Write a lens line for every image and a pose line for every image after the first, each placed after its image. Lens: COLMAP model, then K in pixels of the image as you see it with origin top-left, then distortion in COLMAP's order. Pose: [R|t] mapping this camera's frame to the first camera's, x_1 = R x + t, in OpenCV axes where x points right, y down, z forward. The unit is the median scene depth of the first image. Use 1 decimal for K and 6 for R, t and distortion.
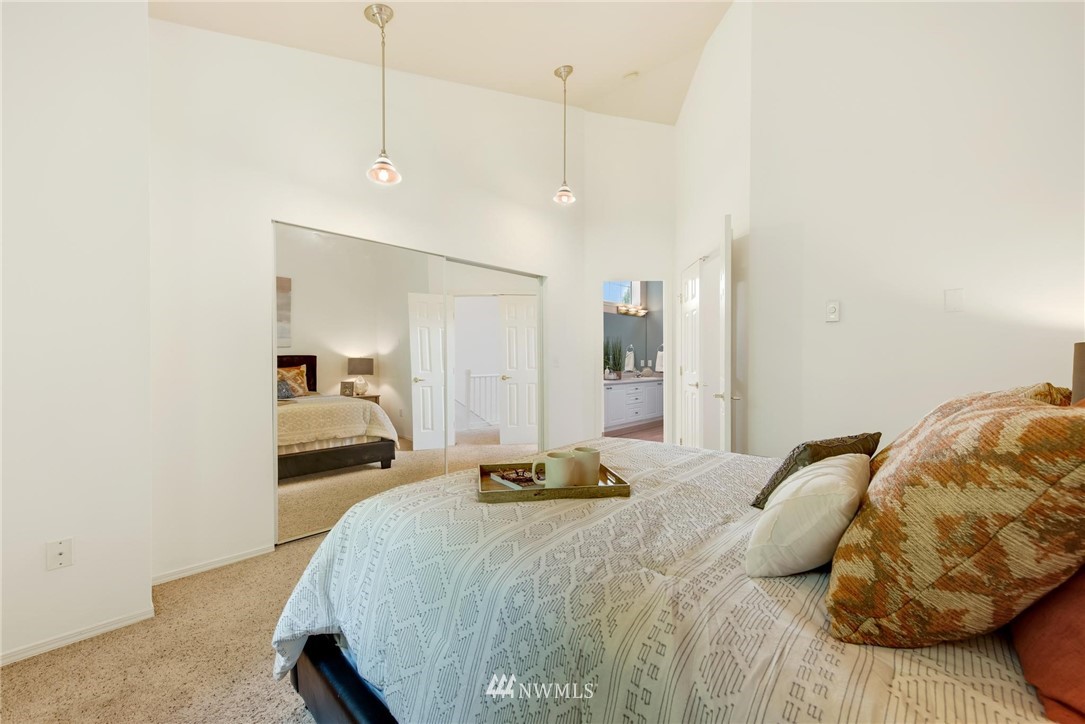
lens RADIAL K [[472.3, 0, 542.5], [0, 472.3, 362.0], [0, 0, 1]] dist [0.001497, 0.000133]
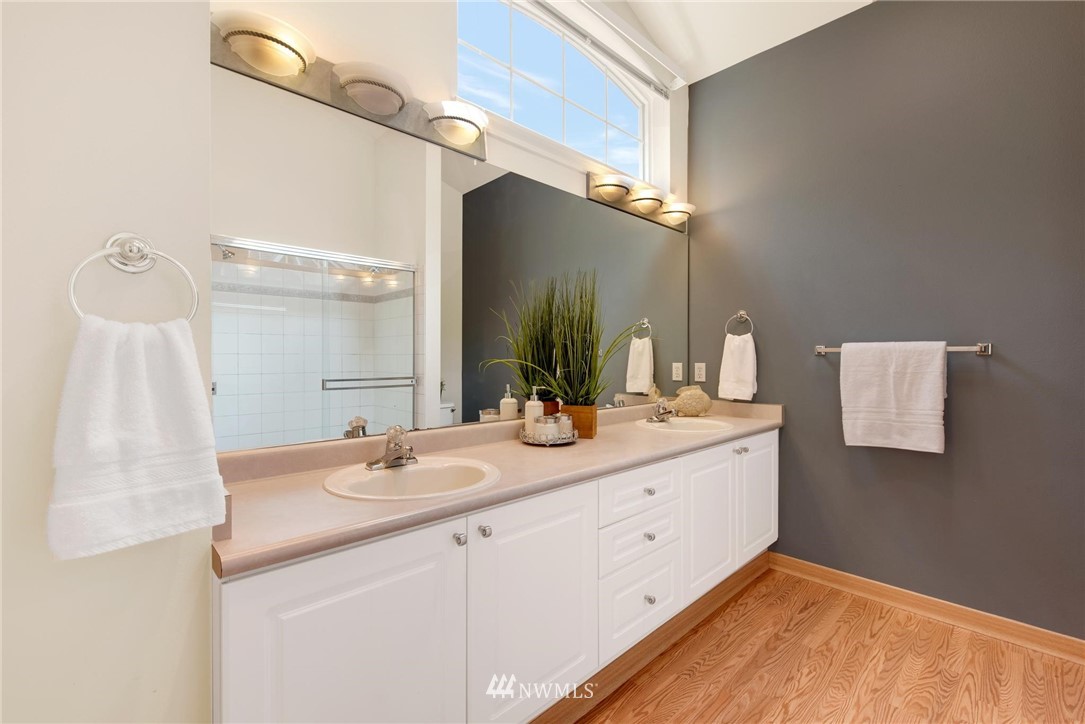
lens RADIAL K [[472.3, 0, 542.5], [0, 472.3, 362.0], [0, 0, 1]] dist [0.001497, 0.000133]
pose [[0.997820, 0.000889, -0.065990, 0.142337], [-0.000930, 0.999999, -0.000600, -0.003934], [0.065990, 0.000660, 0.997820, 0.678600]]
